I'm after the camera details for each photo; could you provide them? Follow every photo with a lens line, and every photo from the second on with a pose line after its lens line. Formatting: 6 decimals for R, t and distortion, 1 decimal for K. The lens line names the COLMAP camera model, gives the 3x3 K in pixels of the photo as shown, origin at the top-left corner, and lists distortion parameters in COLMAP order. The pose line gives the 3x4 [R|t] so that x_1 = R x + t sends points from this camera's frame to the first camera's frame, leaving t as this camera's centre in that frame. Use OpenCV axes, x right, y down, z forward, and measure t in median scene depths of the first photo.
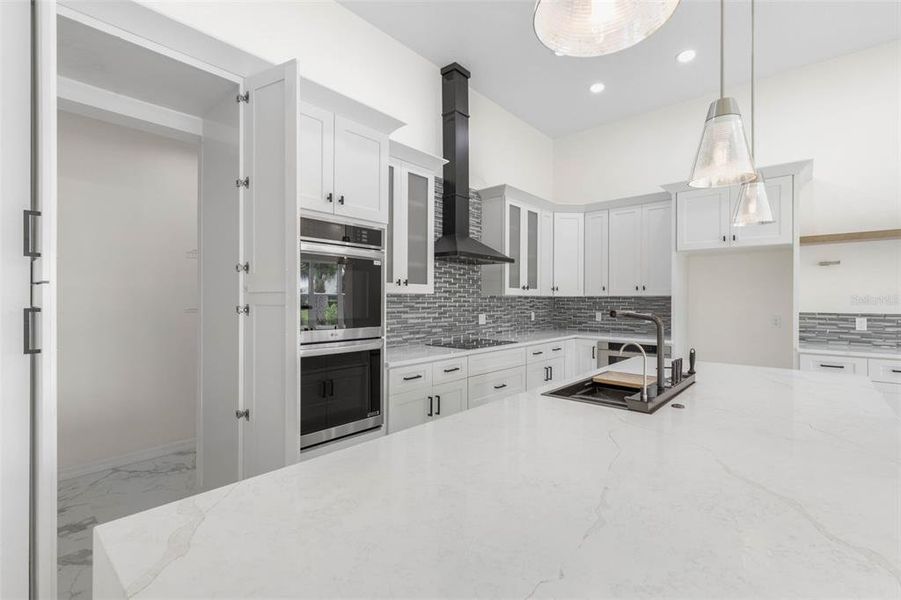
lens RADIAL K [[407.8, 0, 454.4], [0, 407.8, 300.1], [0, 0, 1]] dist [0.003435, 0.001965]
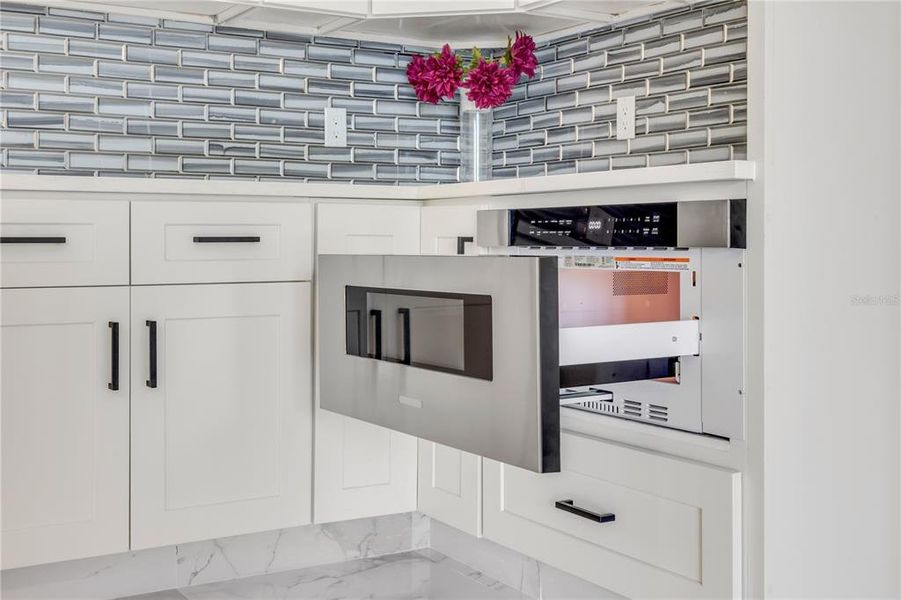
lens RADIAL K [[1041.4, 0, 452.7], [0, 1041.4, 296.8], [0, 0, 1]] dist [-0.100211, 0.000000]
pose [[0.949858, 0.019513, -0.312072, 0.594604], [-0.003358, 0.998630, 0.052221, 0.141322], [0.312663, -0.048554, 0.948622, 0.653145]]
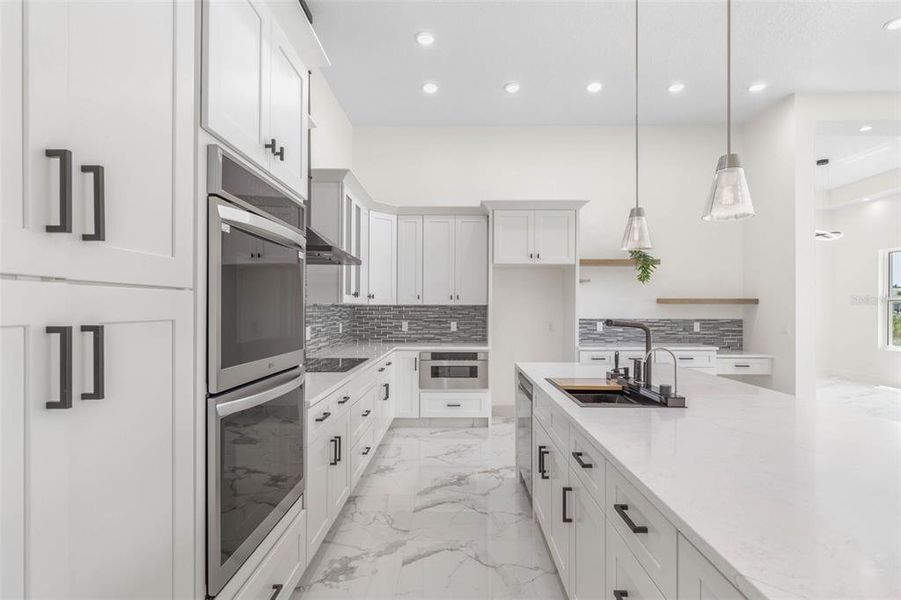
lens RADIAL K [[446.5, 0, 455.4], [0, 446.5, 309.6], [0, 0, 1]] dist [0.006477, -0.000633]
pose [[0.756764, -0.001372, 0.653686, -0.327615], [-0.000264, 0.999997, 0.002404, -0.001578], [-0.653688, -0.001992, 0.756762, 0.182871]]
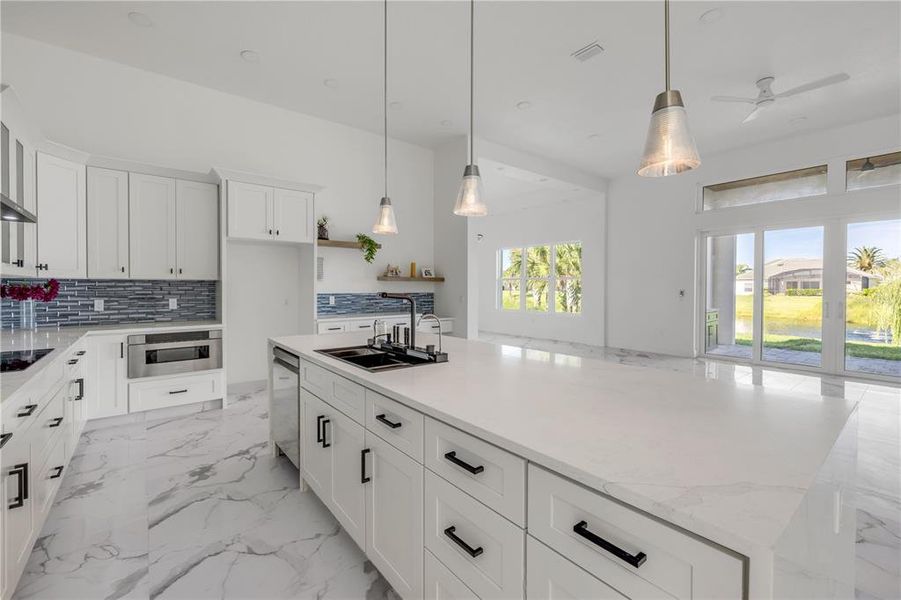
lens RADIAL K [[384.0, 0, 450.9], [0, 384.0, 292.2], [0, 0, 1]] dist [0.001894, -0.000419]
pose [[0.180493, -0.015459, 0.983455, -0.334272], [-0.002414, 0.999867, 0.016160, 0.003008], [-0.983573, -0.005291, 0.180432, 0.288248]]
